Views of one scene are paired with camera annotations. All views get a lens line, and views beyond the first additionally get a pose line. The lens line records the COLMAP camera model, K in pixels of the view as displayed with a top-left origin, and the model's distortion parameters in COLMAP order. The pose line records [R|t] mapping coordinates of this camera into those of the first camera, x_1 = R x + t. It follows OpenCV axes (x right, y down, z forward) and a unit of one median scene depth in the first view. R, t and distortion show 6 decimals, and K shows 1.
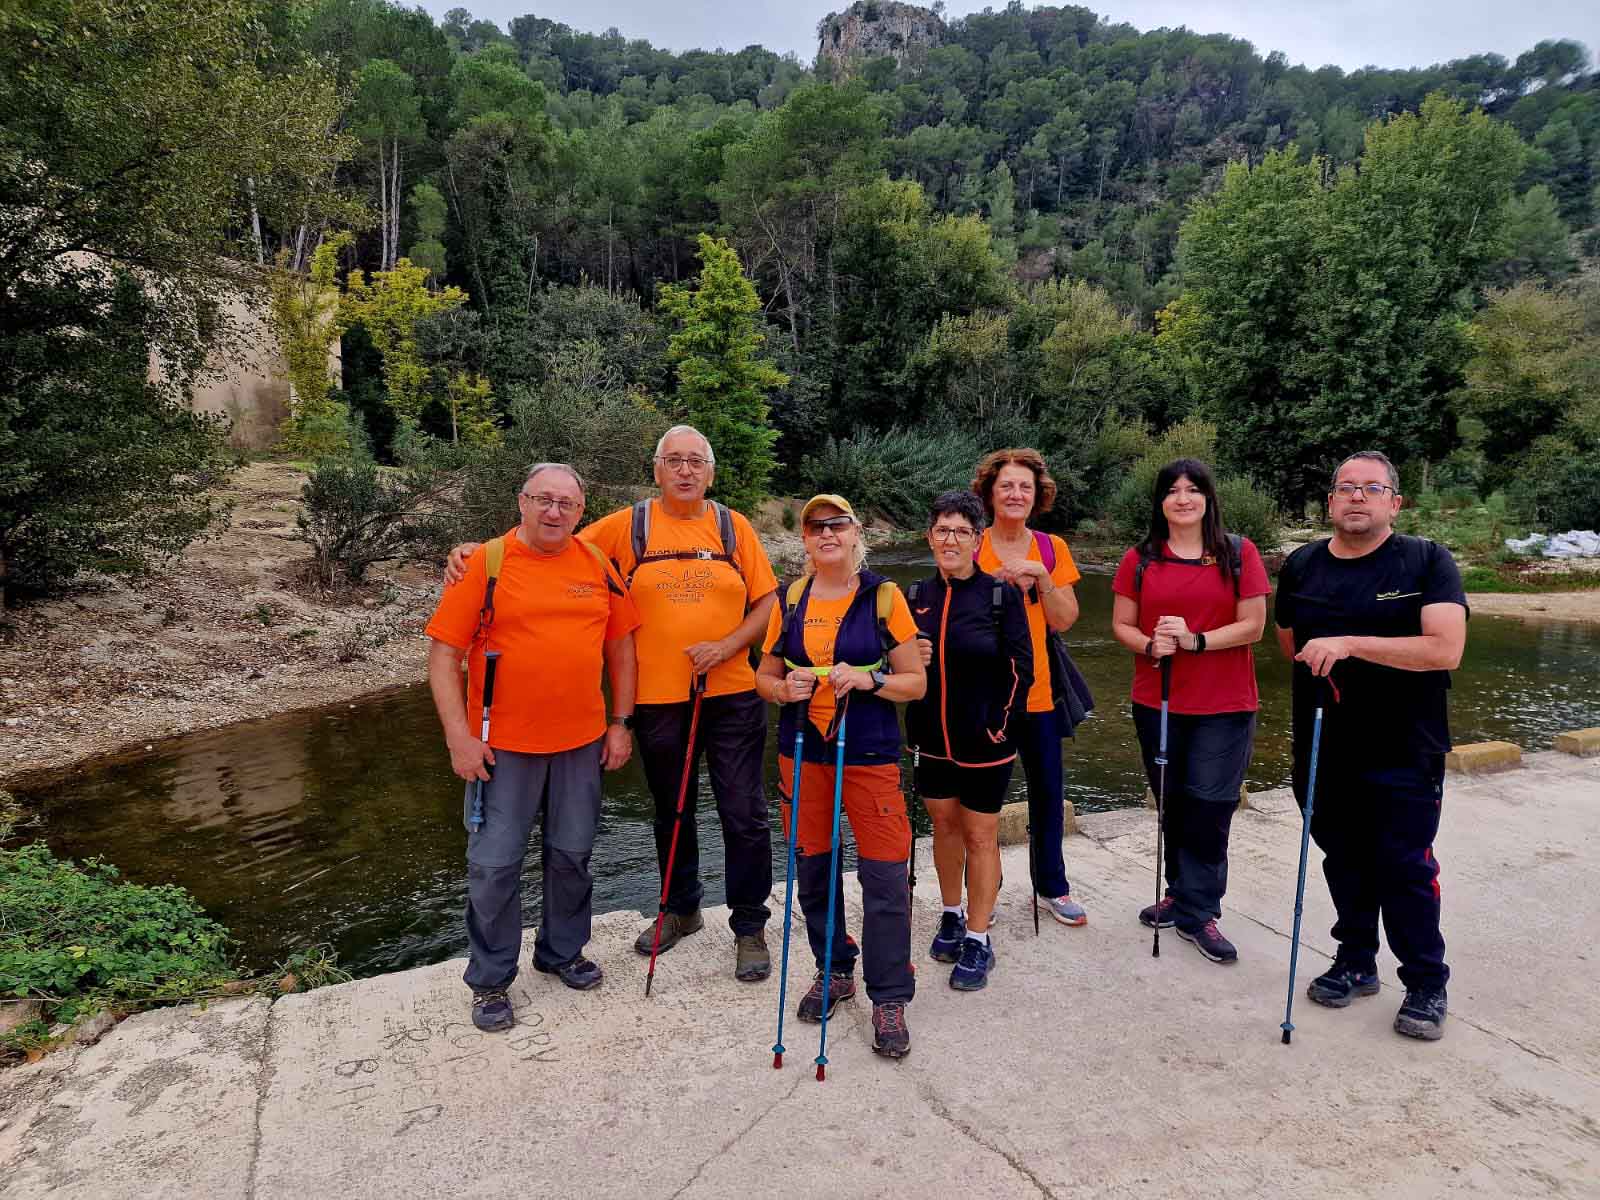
lens RADIAL K [[1121.1, 0, 800.0], [0, 1121.1, 600.0], [0, 0, 1]] dist [0.122038, -0.125728]
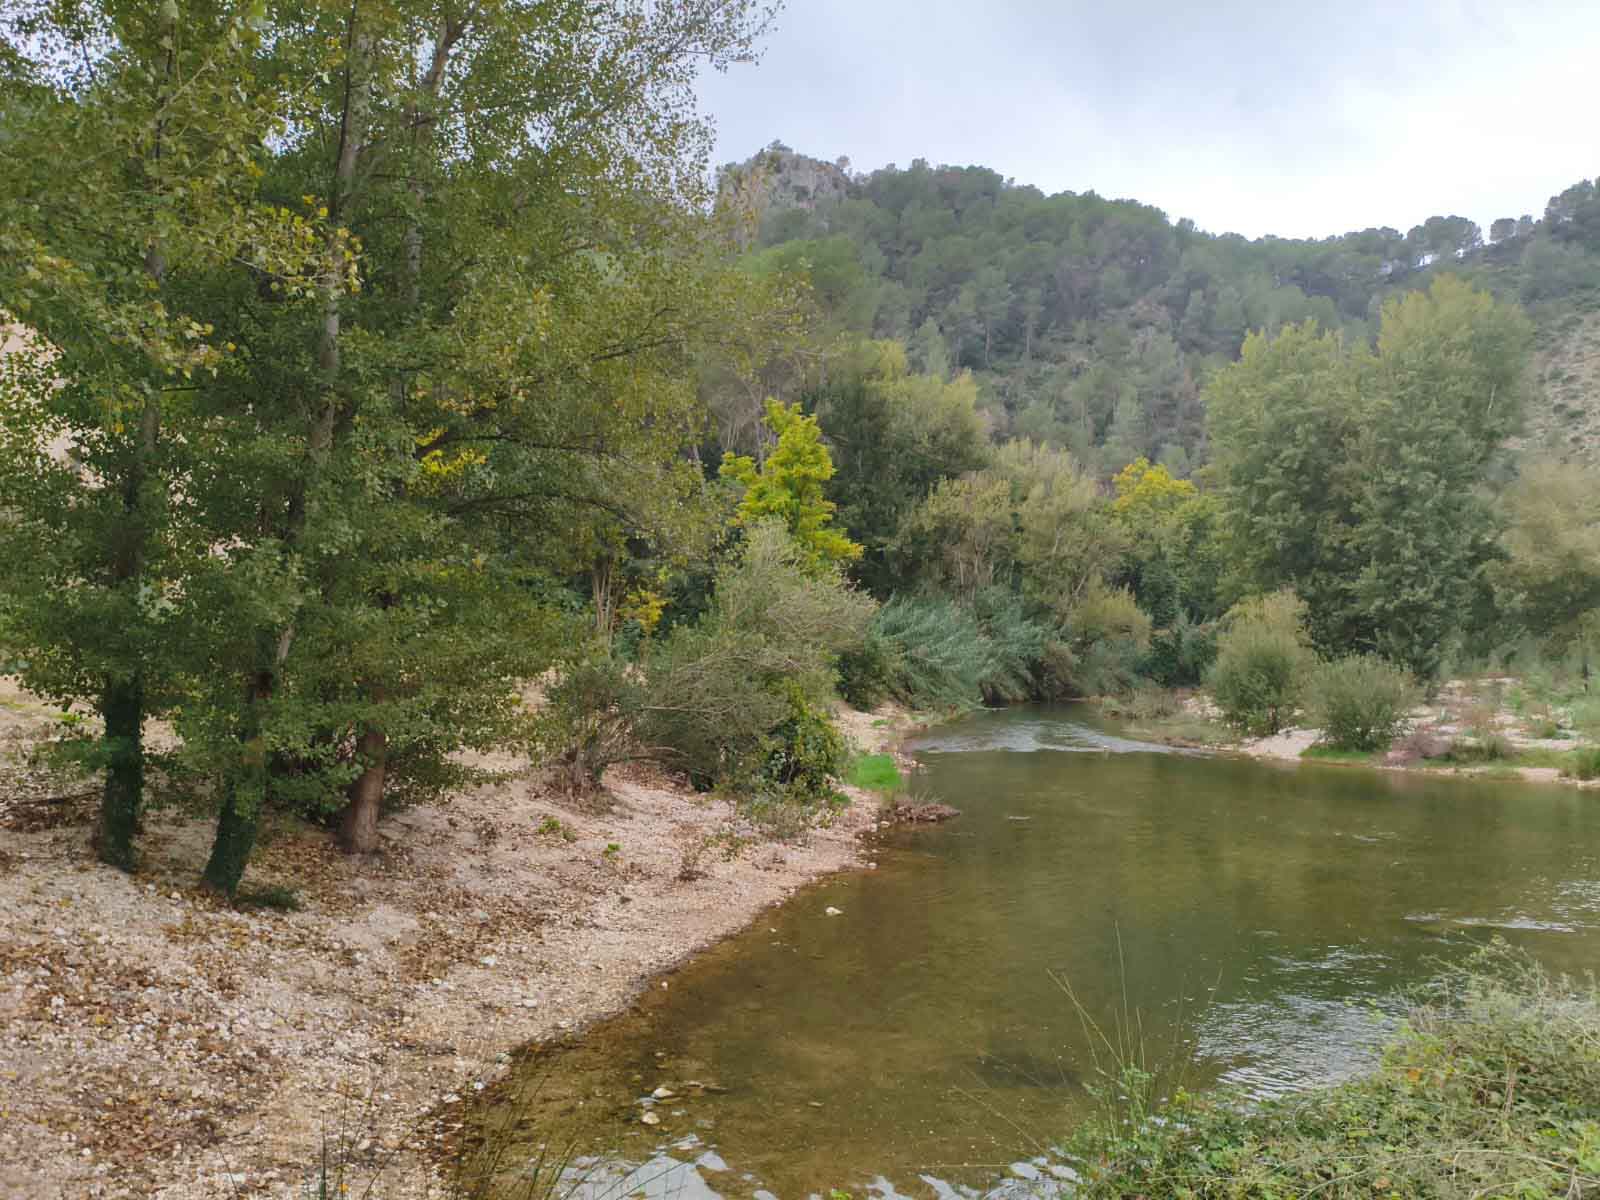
lens RADIAL K [[1287.2, 0, 800.0], [0, 1287.2, 600.0], [0, 0, 1]] dist [0.117276, -0.218257]
pose [[0.991509, -0.005660, 0.129912, -0.124284], [0.024314, 0.989502, -0.142456, -0.004596], [-0.127742, 0.144405, 0.981239, -0.010985]]
